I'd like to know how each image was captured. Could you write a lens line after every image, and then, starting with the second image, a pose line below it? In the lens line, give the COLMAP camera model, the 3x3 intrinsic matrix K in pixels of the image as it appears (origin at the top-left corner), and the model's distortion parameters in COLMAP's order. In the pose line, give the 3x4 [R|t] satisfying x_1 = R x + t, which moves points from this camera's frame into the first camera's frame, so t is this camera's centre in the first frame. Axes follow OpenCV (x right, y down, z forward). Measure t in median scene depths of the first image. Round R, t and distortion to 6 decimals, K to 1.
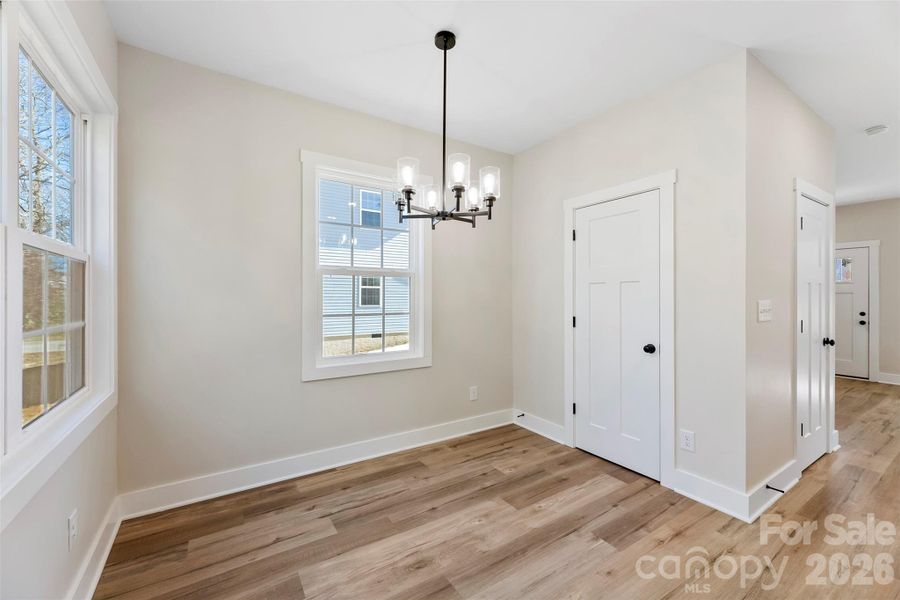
lens RADIAL K [[363.2, 0, 450.7], [0, 363.2, 293.5], [0, 0, 1]] dist [-0.001852, -0.000216]
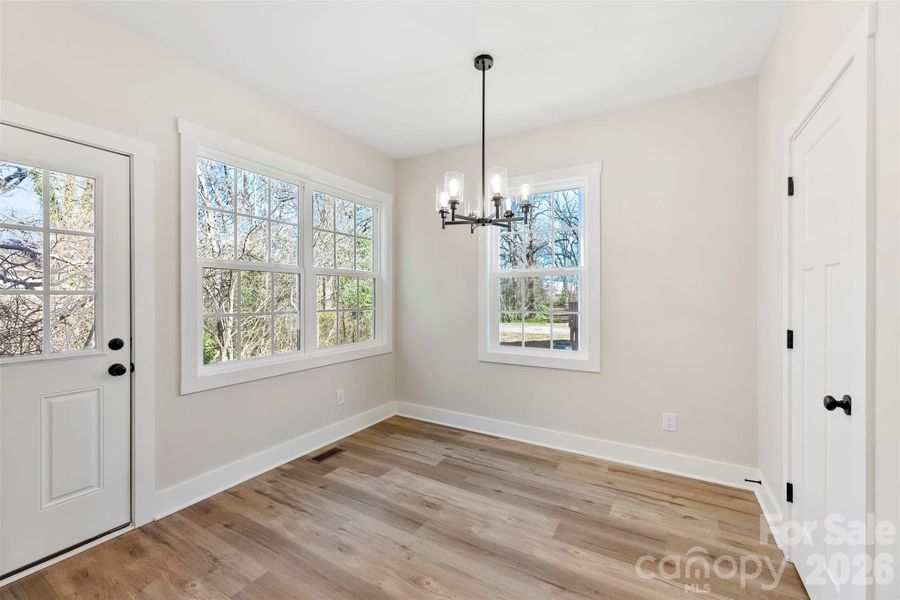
lens RADIAL K [[363.2, 0, 450.7], [0, 363.2, 293.5], [0, 0, 1]] dist [-0.001852, -0.000216]
pose [[0.461375, 0.002472, -0.887202, 0.826307], [0.006481, 0.999960, 0.006157, -0.014040], [0.887181, -0.008591, 0.461341, 0.352662]]
